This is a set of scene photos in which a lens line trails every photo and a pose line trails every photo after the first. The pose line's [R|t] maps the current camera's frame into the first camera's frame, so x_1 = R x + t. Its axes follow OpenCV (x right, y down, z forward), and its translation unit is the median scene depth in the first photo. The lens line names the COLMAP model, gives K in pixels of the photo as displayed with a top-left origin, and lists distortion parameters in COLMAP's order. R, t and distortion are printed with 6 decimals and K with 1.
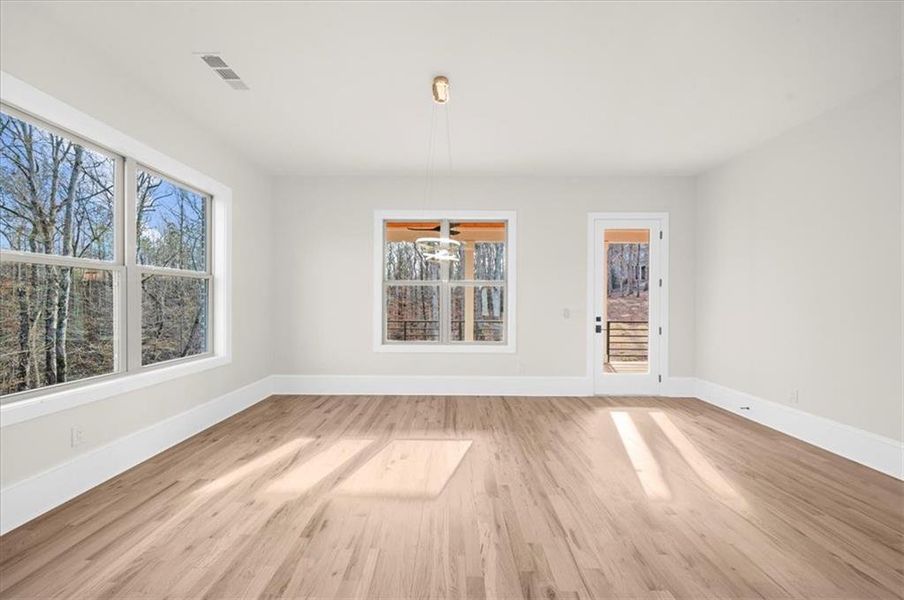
lens RADIAL K [[310.2, 0, 449.8], [0, 310.2, 301.7], [0, 0, 1]] dist [-0.007753, 0.000046]
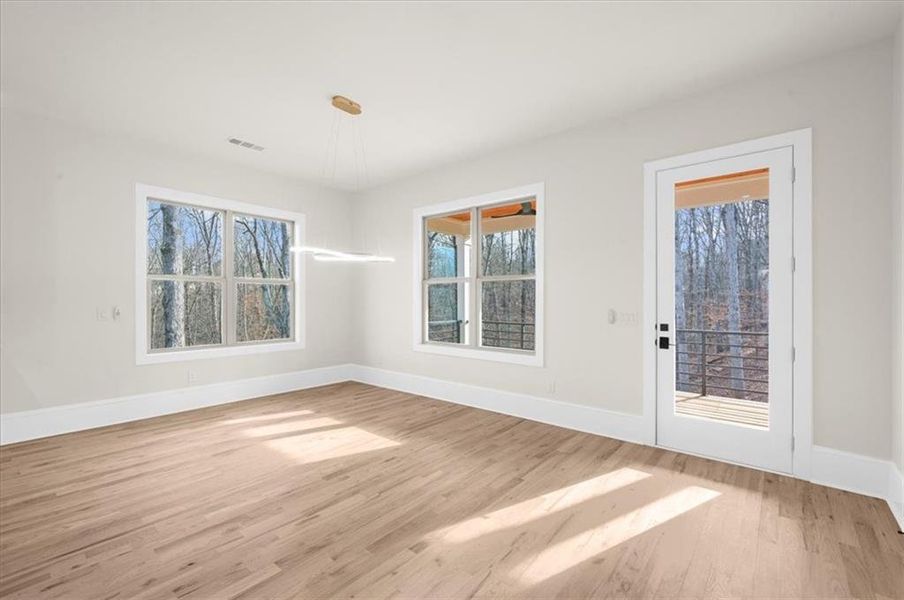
lens RADIAL K [[389.9, 0, 453.3], [0, 389.9, 297.0], [0, 0, 1]] dist [-0.000177, -0.000190]
pose [[0.770432, -0.010205, -0.637440, 0.813189], [-0.002758, 0.999809, -0.019339, 0.014355], [0.637516, 0.016657, 0.770257, 0.135882]]
